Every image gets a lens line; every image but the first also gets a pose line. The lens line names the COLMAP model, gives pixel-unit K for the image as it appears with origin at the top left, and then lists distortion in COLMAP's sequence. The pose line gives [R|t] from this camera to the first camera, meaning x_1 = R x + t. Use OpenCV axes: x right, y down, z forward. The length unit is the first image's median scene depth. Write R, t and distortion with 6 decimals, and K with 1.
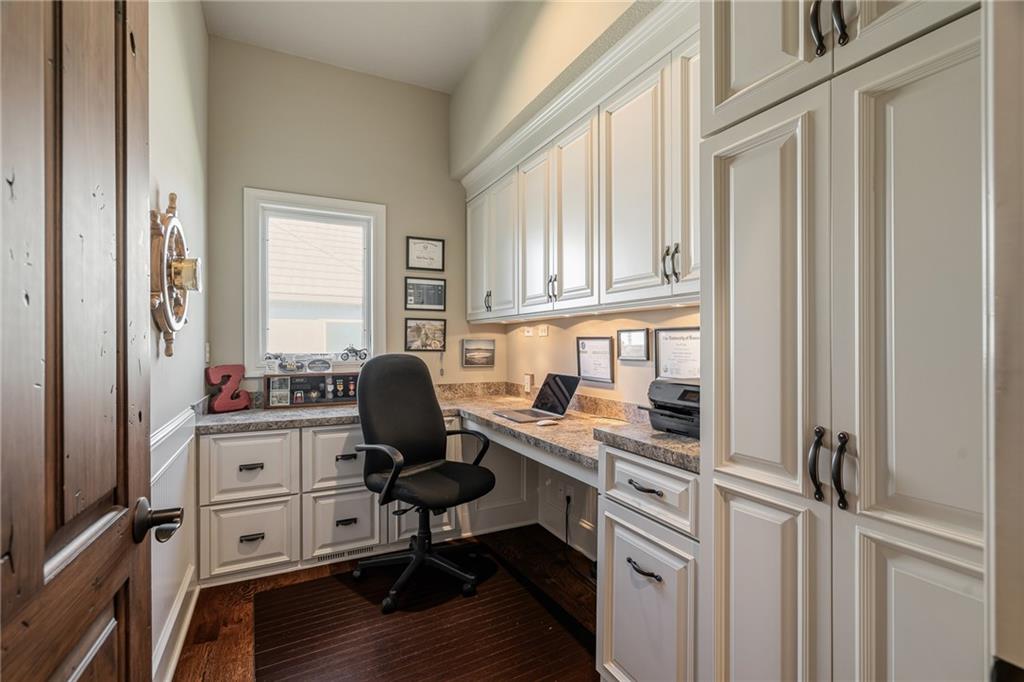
lens RADIAL K [[463.6, 0, 513.9], [0, 463.6, 343.2], [0, 0, 1]] dist [-0.001771, -0.000095]
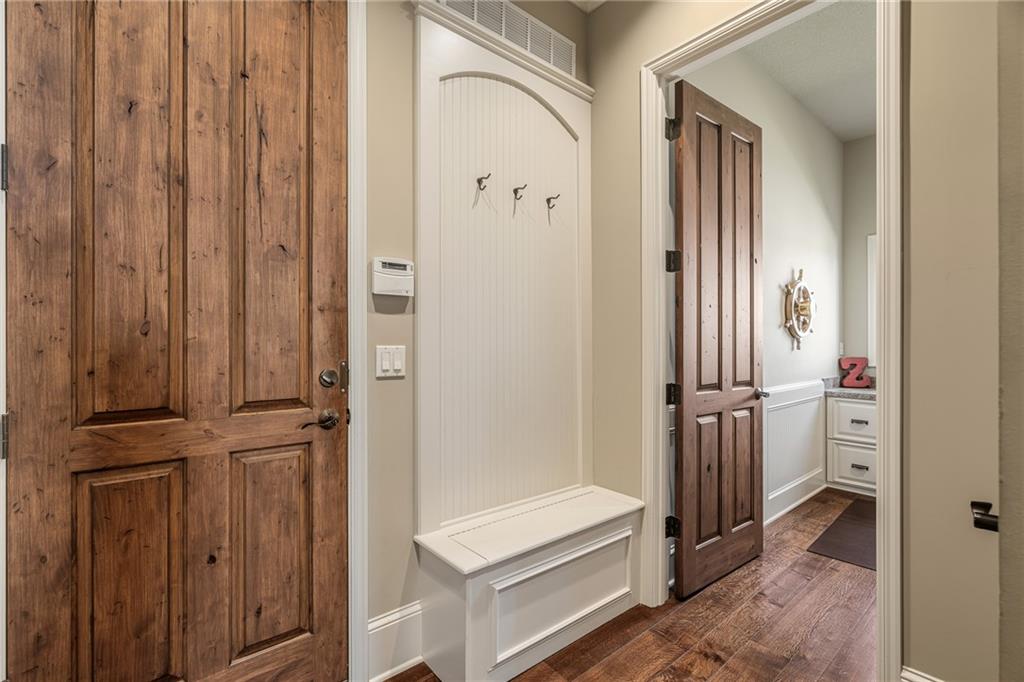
lens RADIAL K [[463.6, 0, 512.0], [0, 463.6, 342.0], [0, 0, 1]] dist [-0.001771, -0.000095]
pose [[0.234430, 0.001248, -0.972132, 0.705196], [0.001335, 0.999998, 0.001606, -0.008212], [0.972132, -0.001674, 0.234428, -0.529392]]
